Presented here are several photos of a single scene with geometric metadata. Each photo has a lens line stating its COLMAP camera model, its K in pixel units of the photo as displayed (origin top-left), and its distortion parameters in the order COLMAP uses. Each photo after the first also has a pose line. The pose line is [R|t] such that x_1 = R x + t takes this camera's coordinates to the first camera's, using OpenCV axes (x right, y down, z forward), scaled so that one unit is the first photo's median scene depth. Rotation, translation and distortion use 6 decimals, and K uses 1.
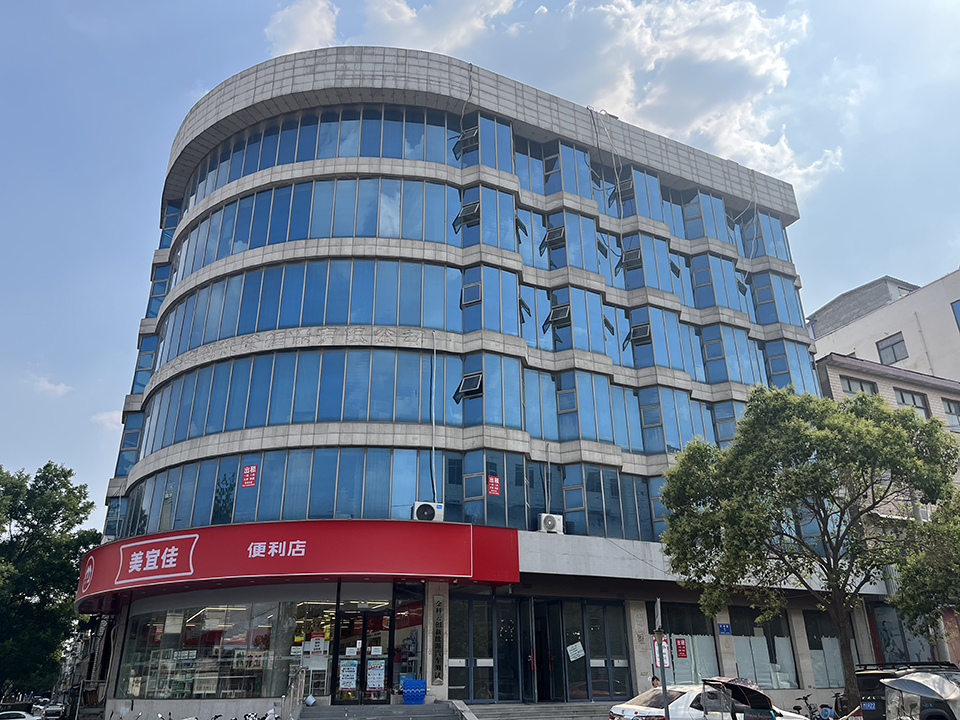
lens RADIAL K [[740.9, 0, 490.4], [0, 740.9, 363.7], [0, 0, 1]] dist [0.033988, -0.006700]
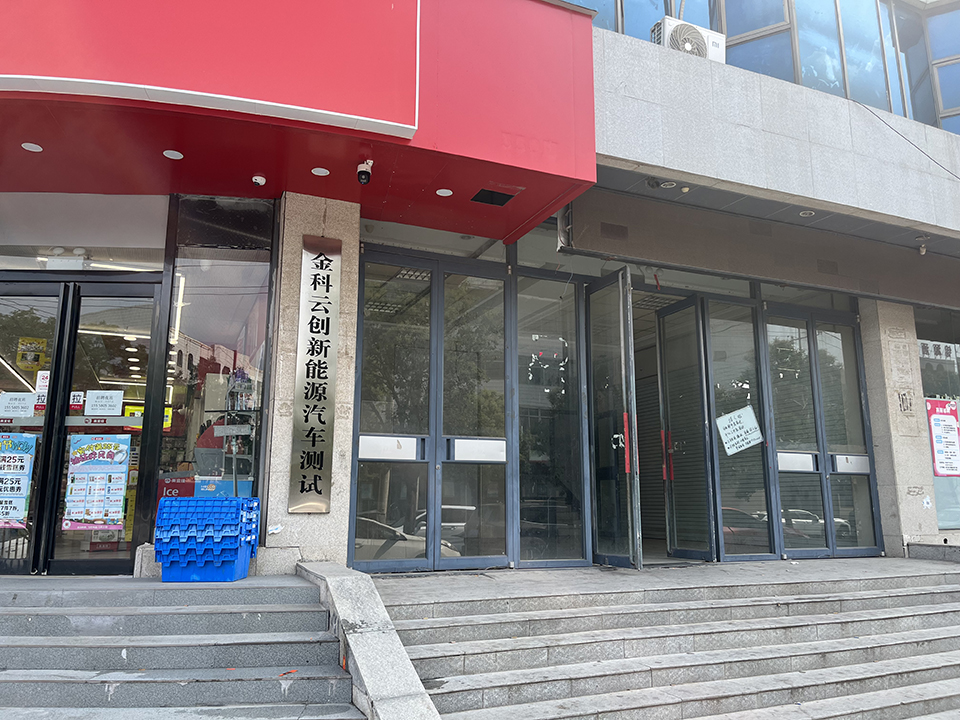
lens RADIAL K [[740.9, 0, 477.3], [0, 740.9, 355.0], [0, 0, 1]] dist [0.033988, -0.006700]
pose [[0.997032, 0.000722, -0.076979, 0.015720], [0.015821, 0.976688, 0.214080, 0.282994], [0.075339, -0.214663, 0.973778, 0.674323]]
